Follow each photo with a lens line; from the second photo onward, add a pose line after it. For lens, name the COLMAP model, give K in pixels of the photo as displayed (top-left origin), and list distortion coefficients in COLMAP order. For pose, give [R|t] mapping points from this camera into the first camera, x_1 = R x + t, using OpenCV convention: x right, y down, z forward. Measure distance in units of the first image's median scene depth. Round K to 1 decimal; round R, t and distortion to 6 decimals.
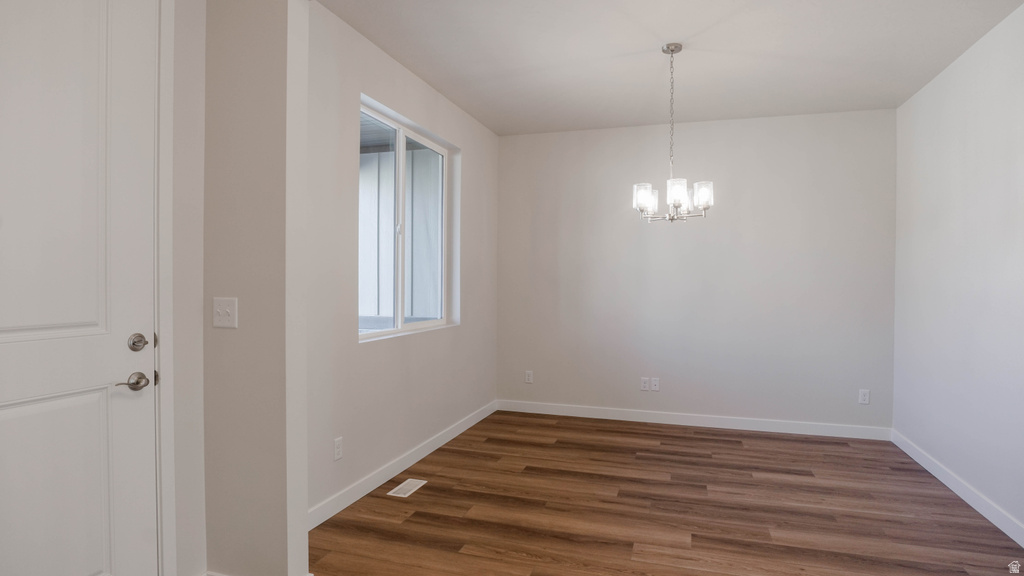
lens RADIAL K [[555.2, 0, 511.4], [0, 555.2, 290.4], [0, 0, 1]] dist [-0.041092, 0.008644]
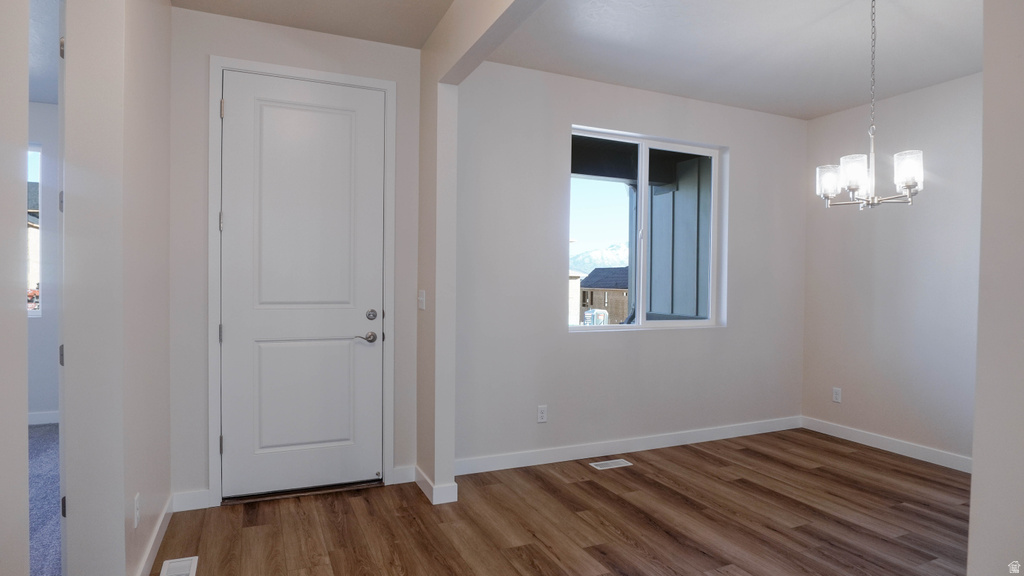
lens RADIAL K [[568.2, 0, 512.0], [0, 568.2, 288.0], [0, 0, 1]] dist [-0.030623, 0.002134]
pose [[0.667541, 0.008876, -0.744520, 0.504122], [-0.017683, 0.999836, -0.003934, 0.005118], [0.744363, 0.015792, 0.667588, 0.067094]]
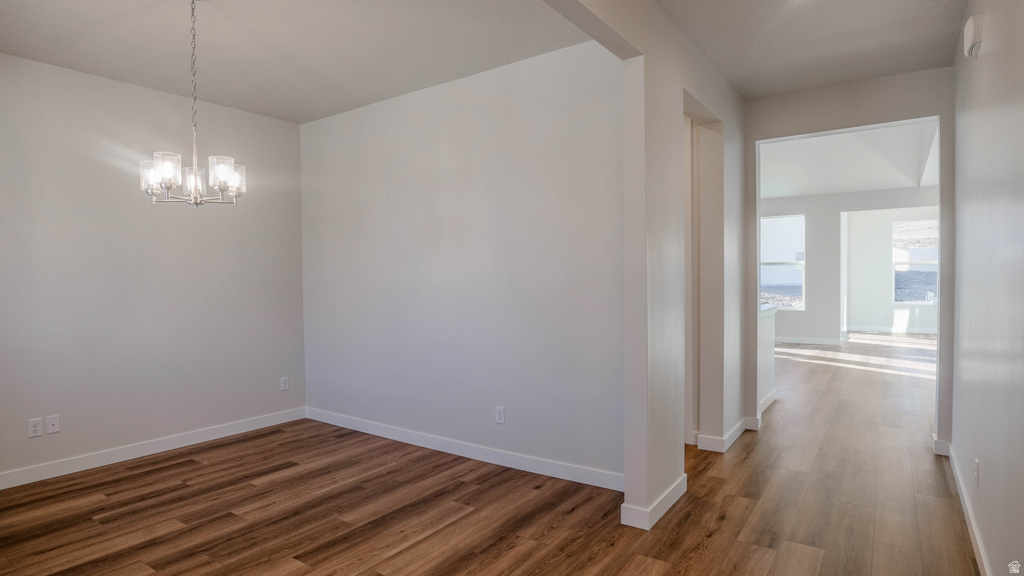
lens RADIAL K [[550.6, 0, 507.1], [0, 550.6, 289.4], [0, 0, 1]] dist [-0.023632, 0.001296]
pose [[0.303461, -0.029124, 0.952399, -0.314776], [0.030281, 0.999323, 0.020911, -0.003798], [-0.952363, 0.022494, 0.304137, 0.295593]]
